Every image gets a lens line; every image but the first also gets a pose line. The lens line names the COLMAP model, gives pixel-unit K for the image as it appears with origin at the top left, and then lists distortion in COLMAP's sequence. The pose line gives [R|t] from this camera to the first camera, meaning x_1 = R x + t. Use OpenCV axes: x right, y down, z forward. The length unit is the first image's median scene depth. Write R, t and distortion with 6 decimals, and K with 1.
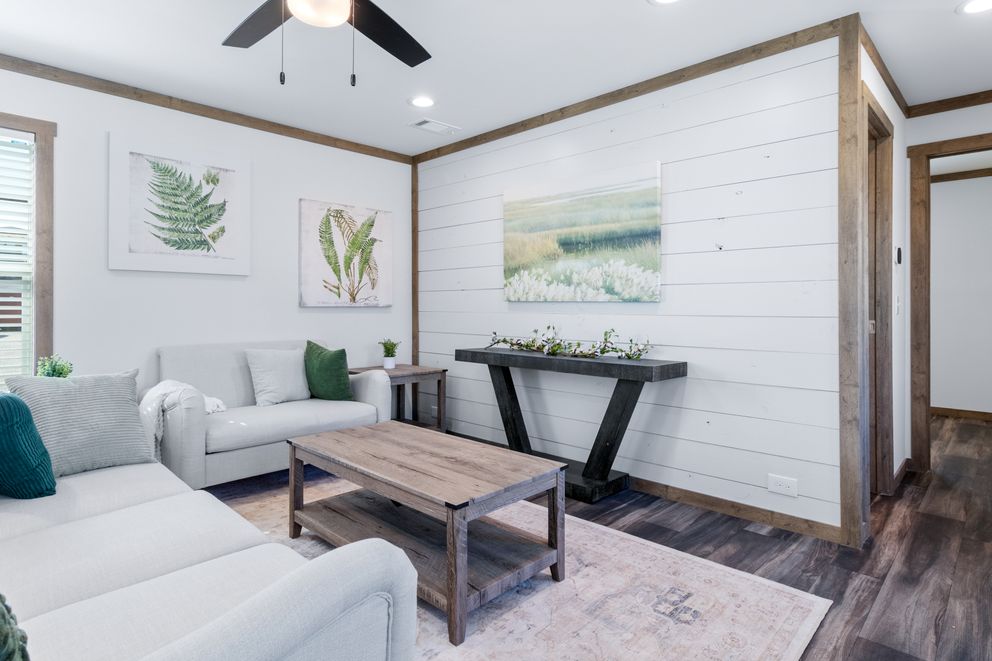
lens RADIAL K [[543.6, 0, 497.9], [0, 543.6, 300.8], [0, 0, 1]] dist [0.015661, 0.002542]
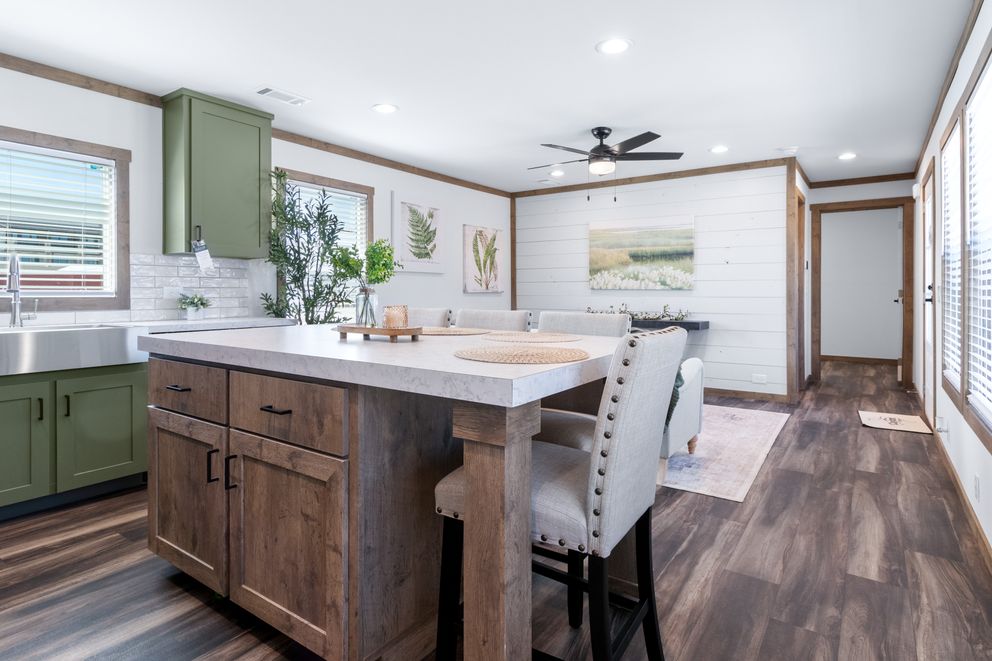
lens RADIAL K [[530.4, 0, 493.4], [0, 530.4, 295.1], [0, 0, 1]] dist [0.003406, 0.000041]
pose [[0.986607, -0.002981, 0.163090, -0.588664], [-0.000269, 0.999802, 0.019906, -0.013981], [-0.163117, -0.019683, 0.986410, -0.599058]]
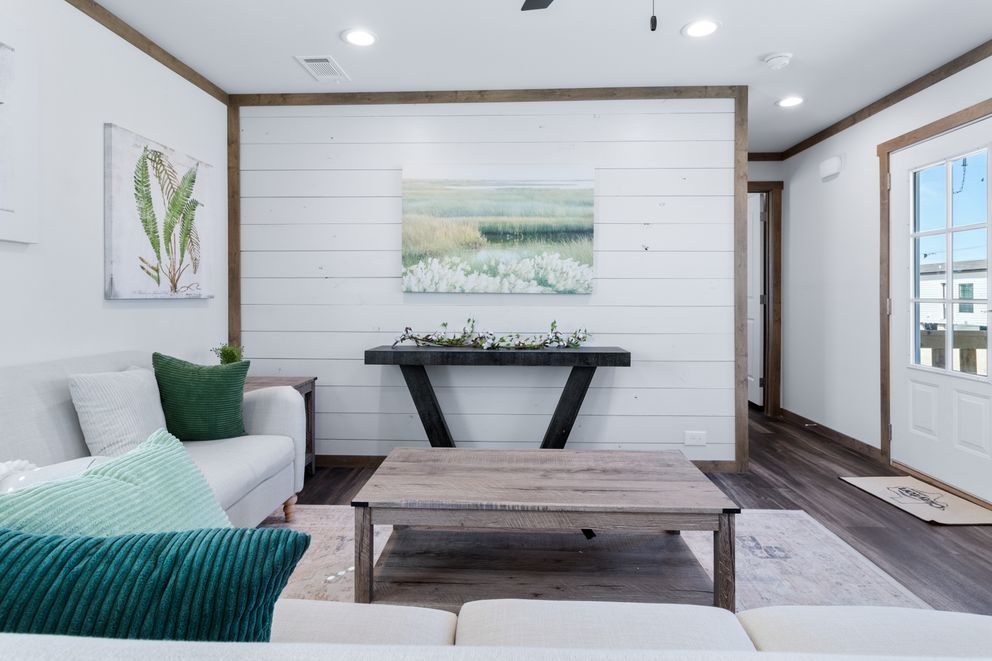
lens RADIAL K [[530.4, 0, 493.4], [0, 530.4, 295.1], [0, 0, 1]] dist [0.003406, 0.000041]
pose [[0.745722, 0.001889, 0.666254, -0.485317], [-0.007940, 0.999950, 0.006052, -0.000540], [-0.666210, -0.009803, 0.745700, 0.288752]]
